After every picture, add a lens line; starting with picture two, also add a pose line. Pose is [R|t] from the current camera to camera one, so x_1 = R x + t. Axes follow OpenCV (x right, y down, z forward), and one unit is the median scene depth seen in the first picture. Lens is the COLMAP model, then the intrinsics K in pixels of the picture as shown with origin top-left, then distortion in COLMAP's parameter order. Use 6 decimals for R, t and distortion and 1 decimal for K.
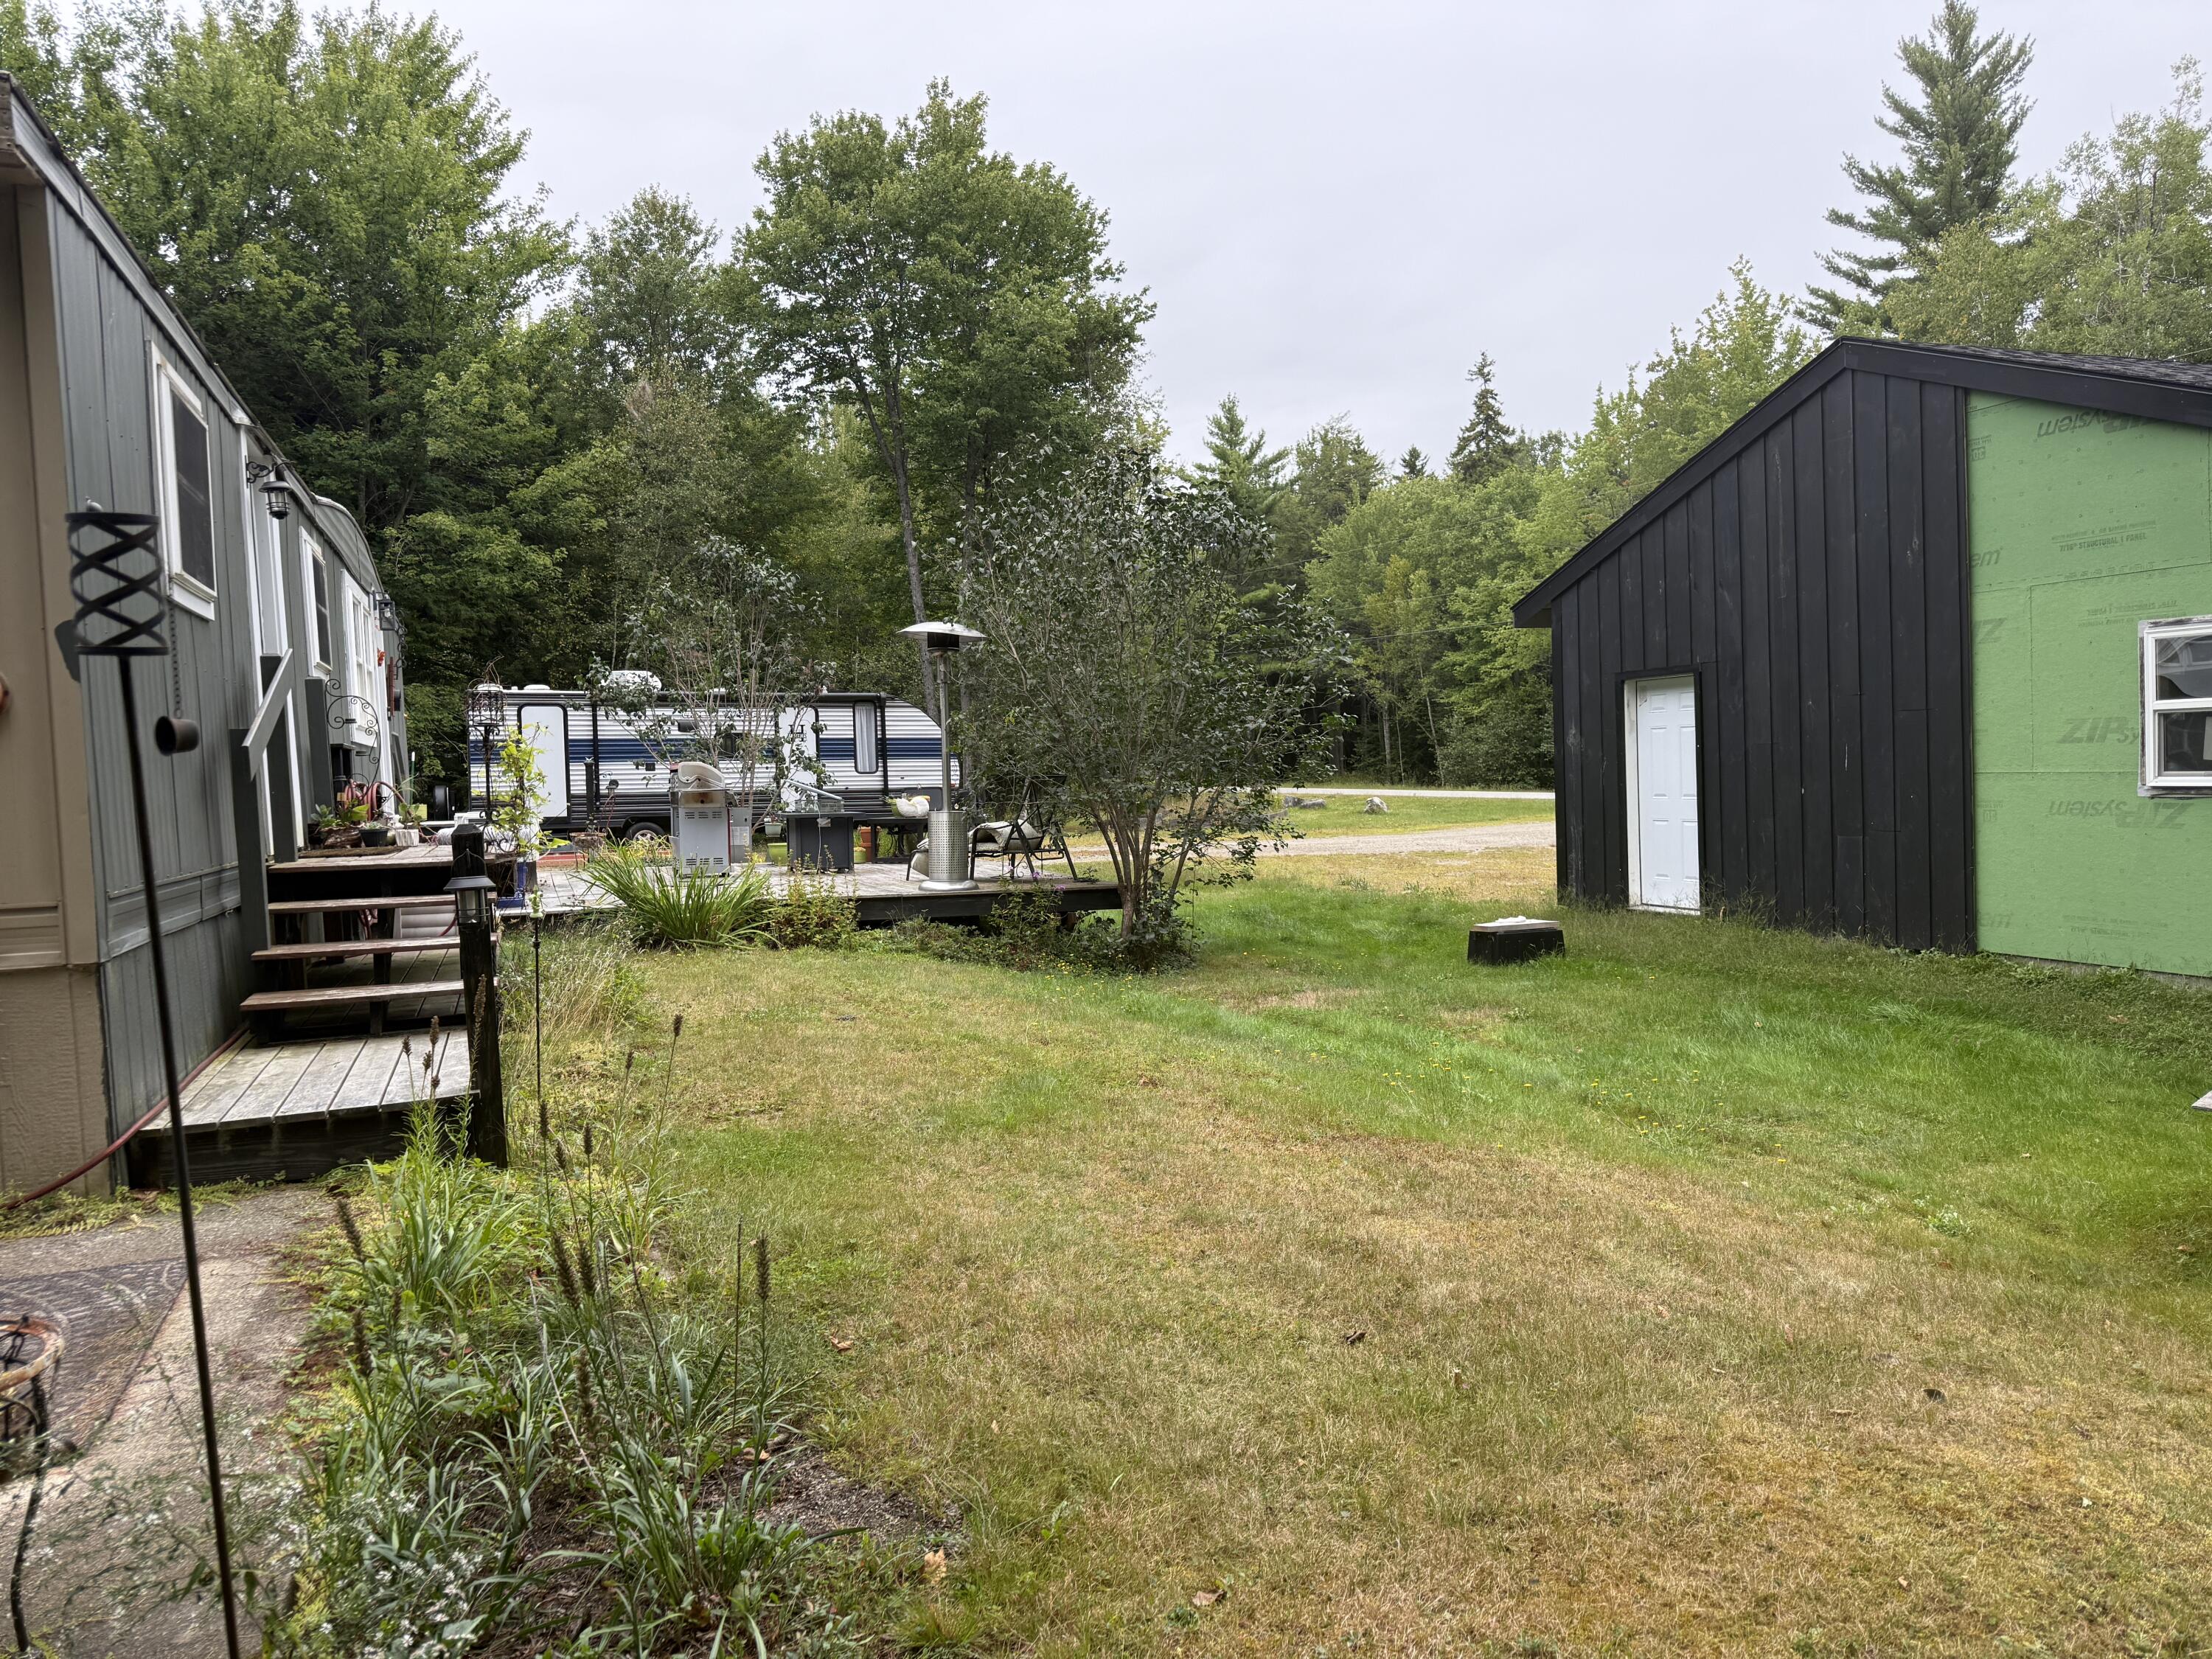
lens RADIAL K [[1525.0, 0, 1102.5], [0, 1525.0, 837.2], [0, 0, 1]] dist [0.023282, -0.028013]
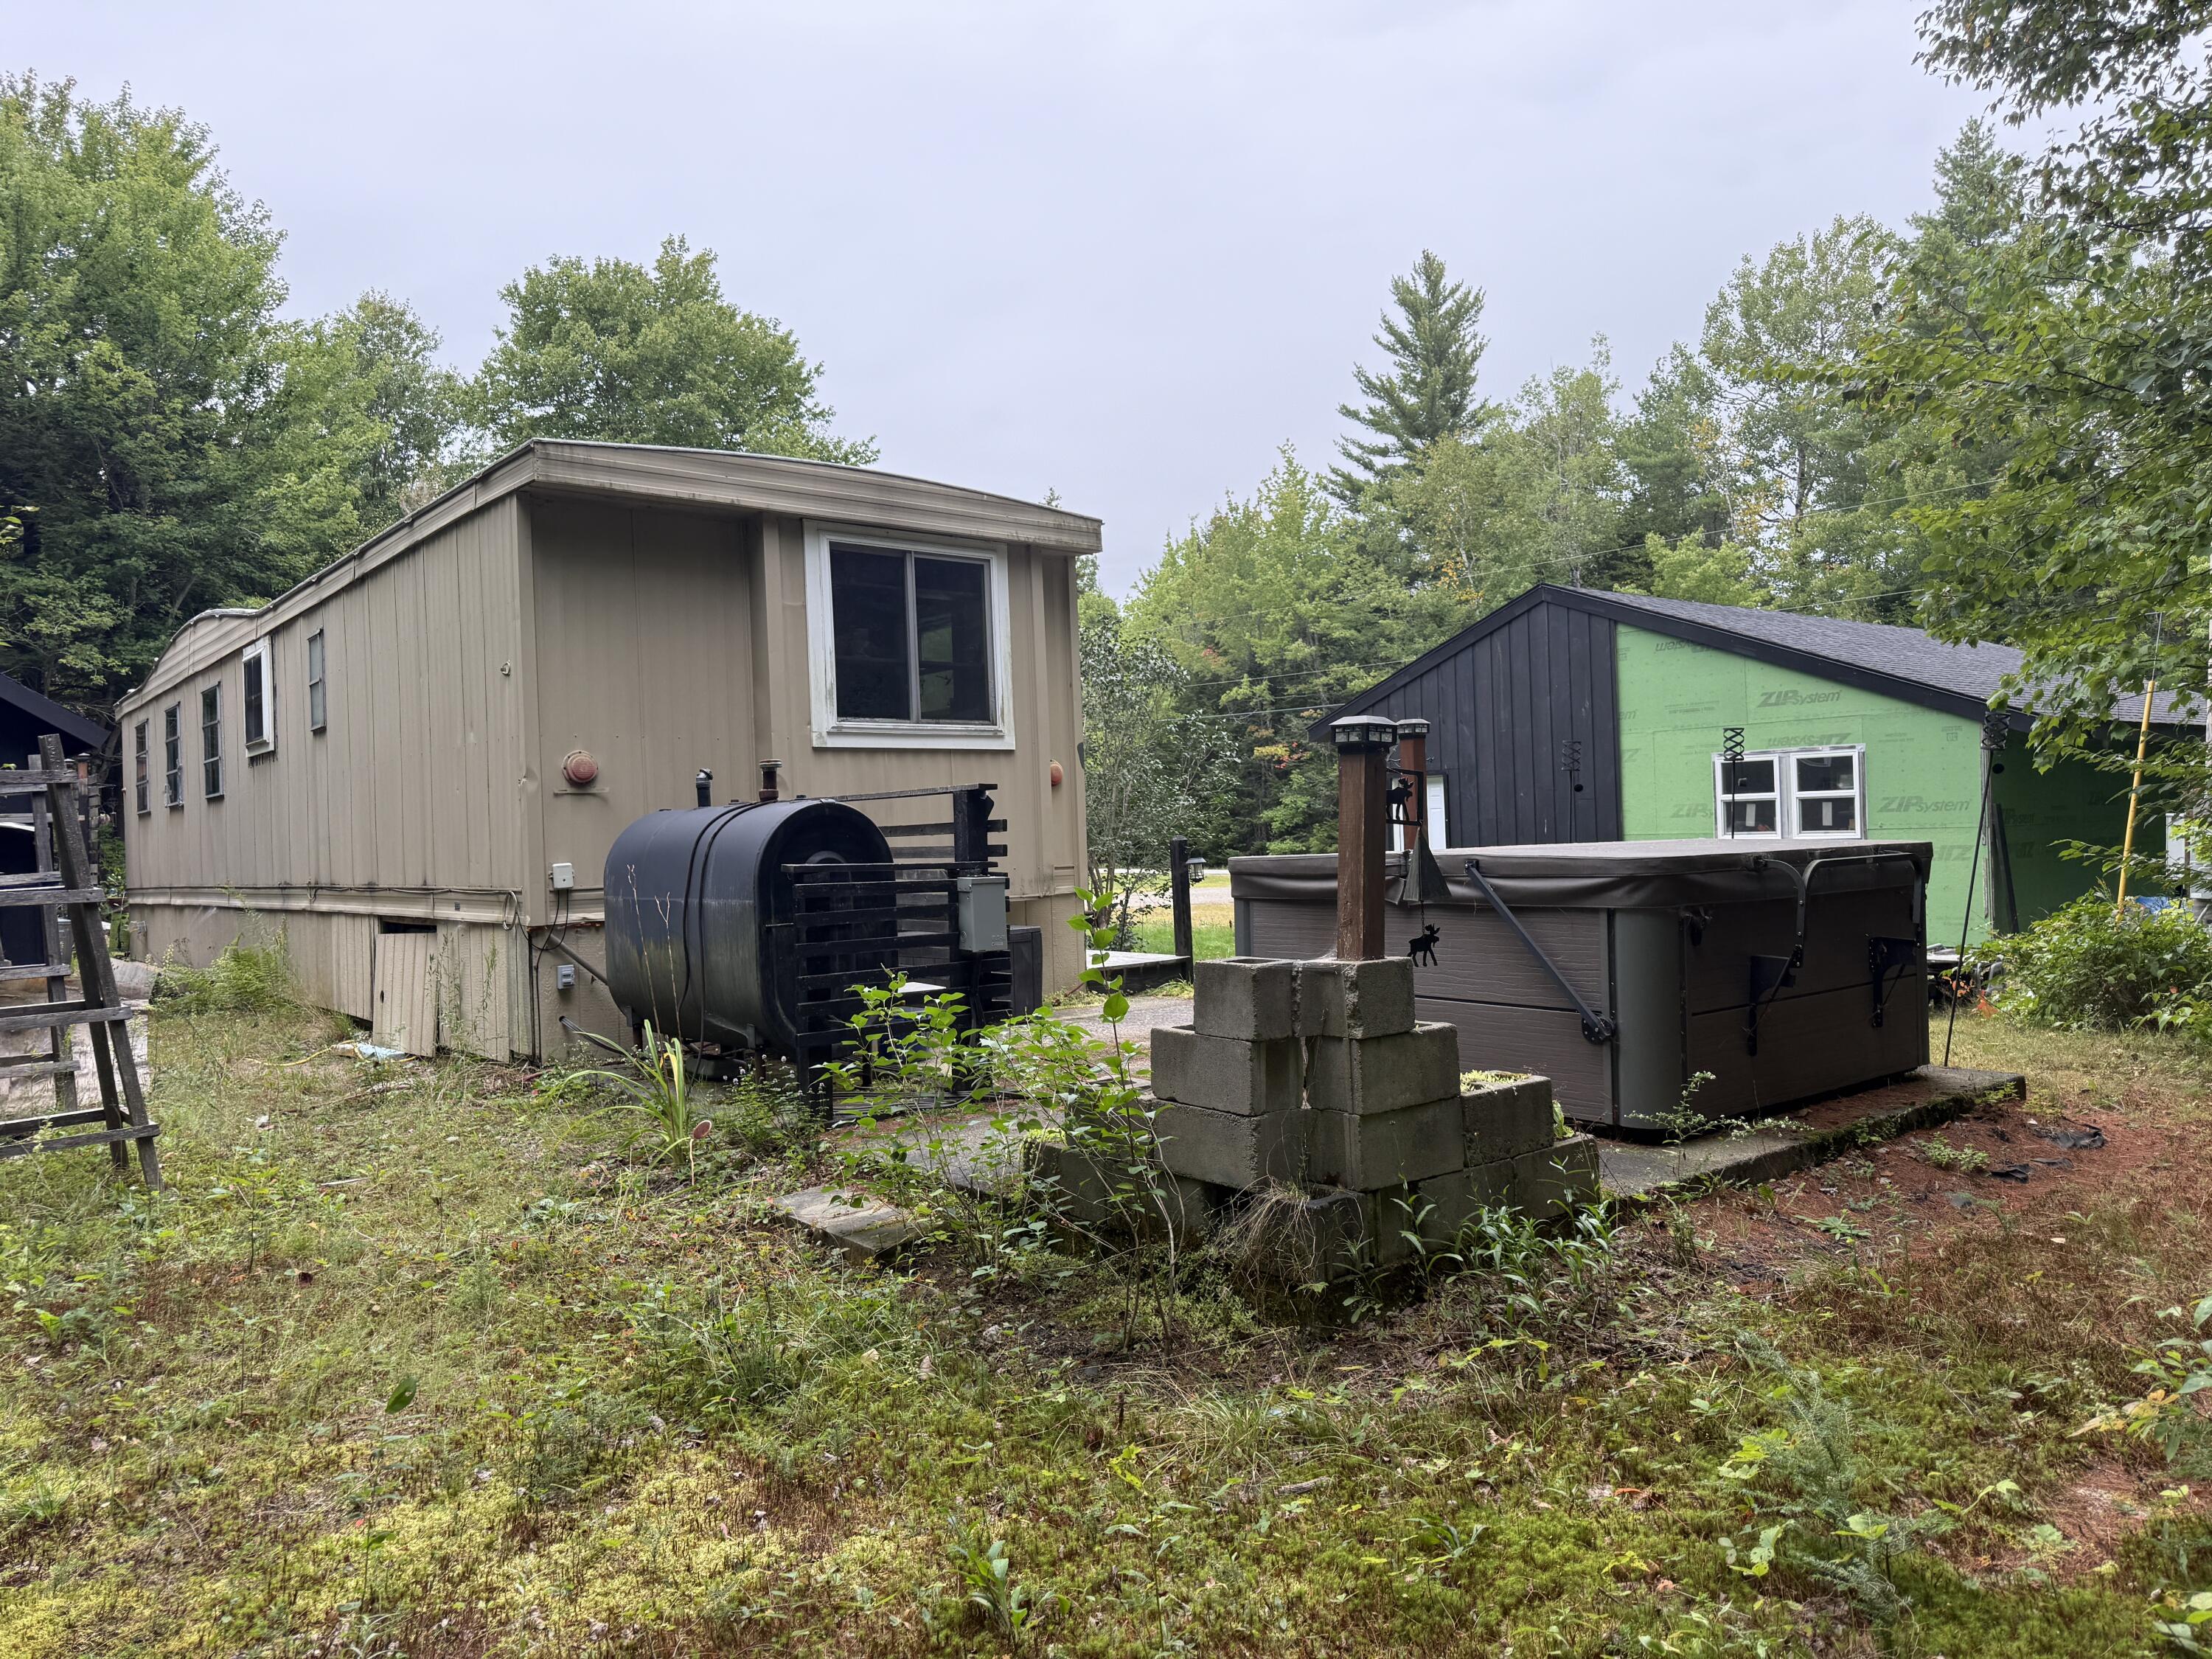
lens RADIAL K [[1541.0, 0, 1108.5], [0, 1541.0, 781.7], [0, 0, 1]] dist [0.025154, 0.000408]
pose [[0.948194, 0.026678, 0.316569, -0.086107], [0.005103, 0.995060, -0.099141, 0.010795], [-0.317651, 0.095620, 0.943374, -0.075869]]
